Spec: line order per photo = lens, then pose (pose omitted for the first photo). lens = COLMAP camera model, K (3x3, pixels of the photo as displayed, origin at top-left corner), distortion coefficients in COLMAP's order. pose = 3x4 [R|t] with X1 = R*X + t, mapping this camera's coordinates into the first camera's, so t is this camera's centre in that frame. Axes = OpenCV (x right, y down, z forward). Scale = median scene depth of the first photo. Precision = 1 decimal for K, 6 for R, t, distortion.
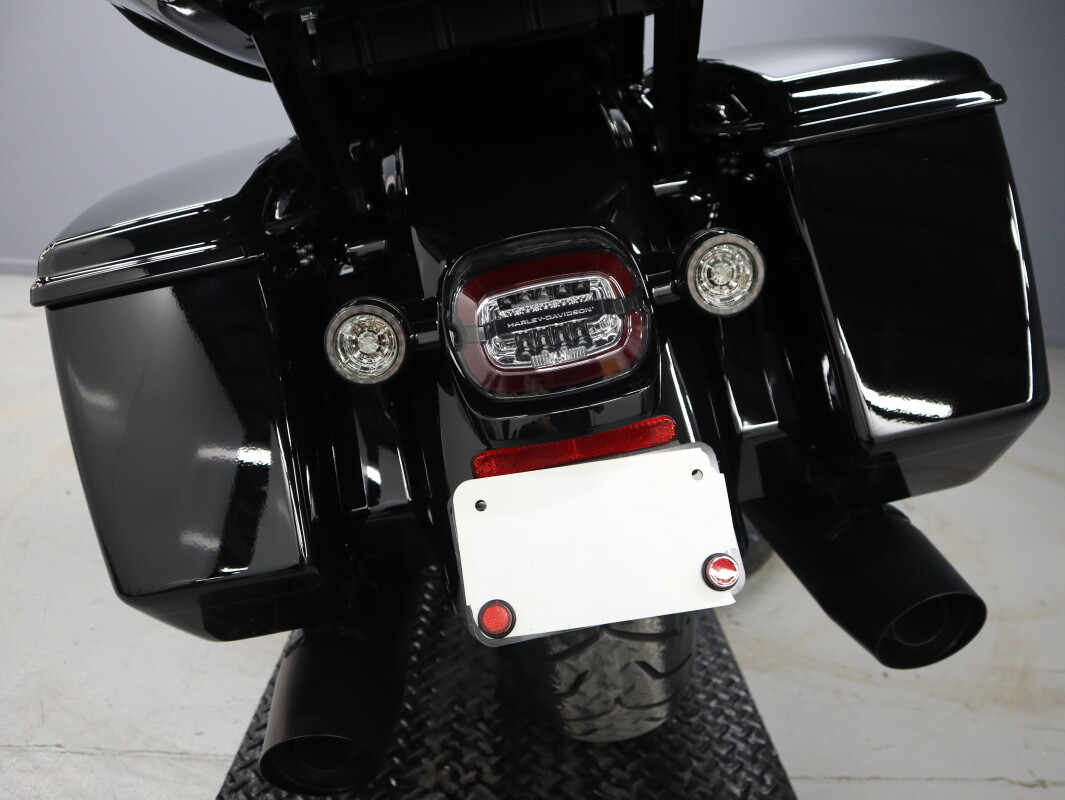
lens RADIAL K [[834.5, 0, 530.3], [0, 834.5, 403.5], [0, 0, 1]] dist [-0.122901, 0.081184]
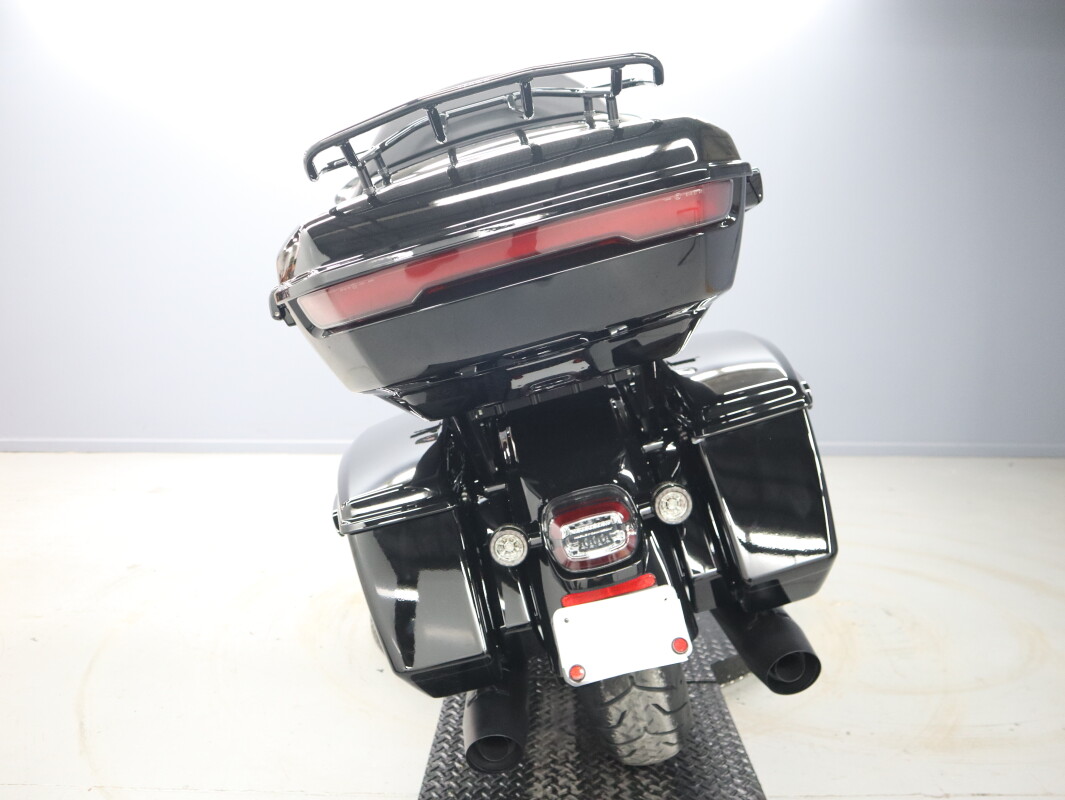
lens RADIAL K [[834.5, 0, 530.3], [0, 834.5, 403.5], [0, 0, 1]] dist [-0.122901, 0.081184]
pose [[0.996262, -0.064813, -0.057115, 0.004375], [0.055240, 0.986269, -0.155635, -0.076362], [0.066418, 0.151898, 0.986162, -0.893979]]
